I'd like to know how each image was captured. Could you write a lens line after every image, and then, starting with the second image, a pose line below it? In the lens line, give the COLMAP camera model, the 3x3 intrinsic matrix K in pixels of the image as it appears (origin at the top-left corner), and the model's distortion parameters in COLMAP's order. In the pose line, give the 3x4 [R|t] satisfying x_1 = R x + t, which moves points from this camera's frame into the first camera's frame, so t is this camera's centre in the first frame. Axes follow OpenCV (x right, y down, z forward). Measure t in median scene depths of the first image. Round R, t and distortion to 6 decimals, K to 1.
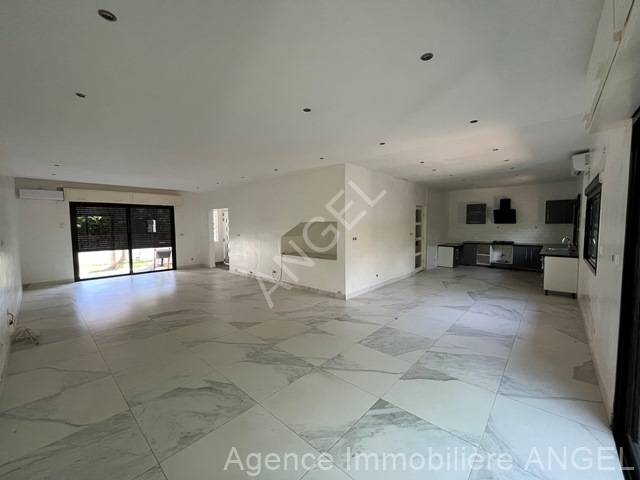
lens RADIAL K [[258.1, 0, 320.0], [0, 258.1, 240.0], [0, 0, 1]] dist [-0.000108, 0.000001]
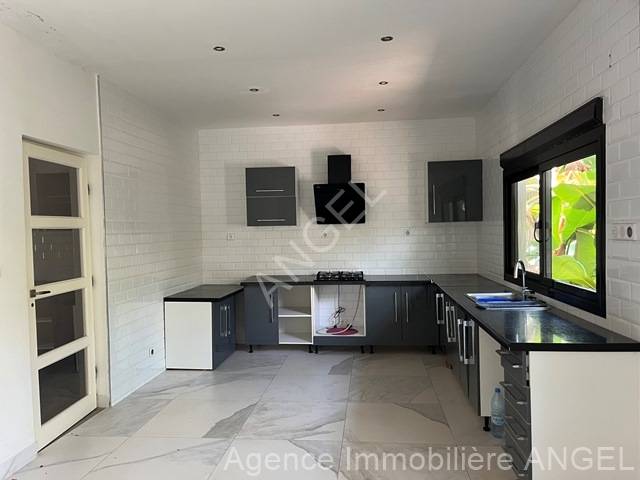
lens RADIAL K [[485.2, 0, 320.0], [0, 485.2, 240.0], [0, 0, 1]] dist [0.000868, 0.000037]
pose [[0.800071, -0.016863, 0.599668, 0.285397], [0.051954, 0.997797, -0.041257, -0.013915], [-0.597651, 0.064164, 0.799184, 0.475393]]
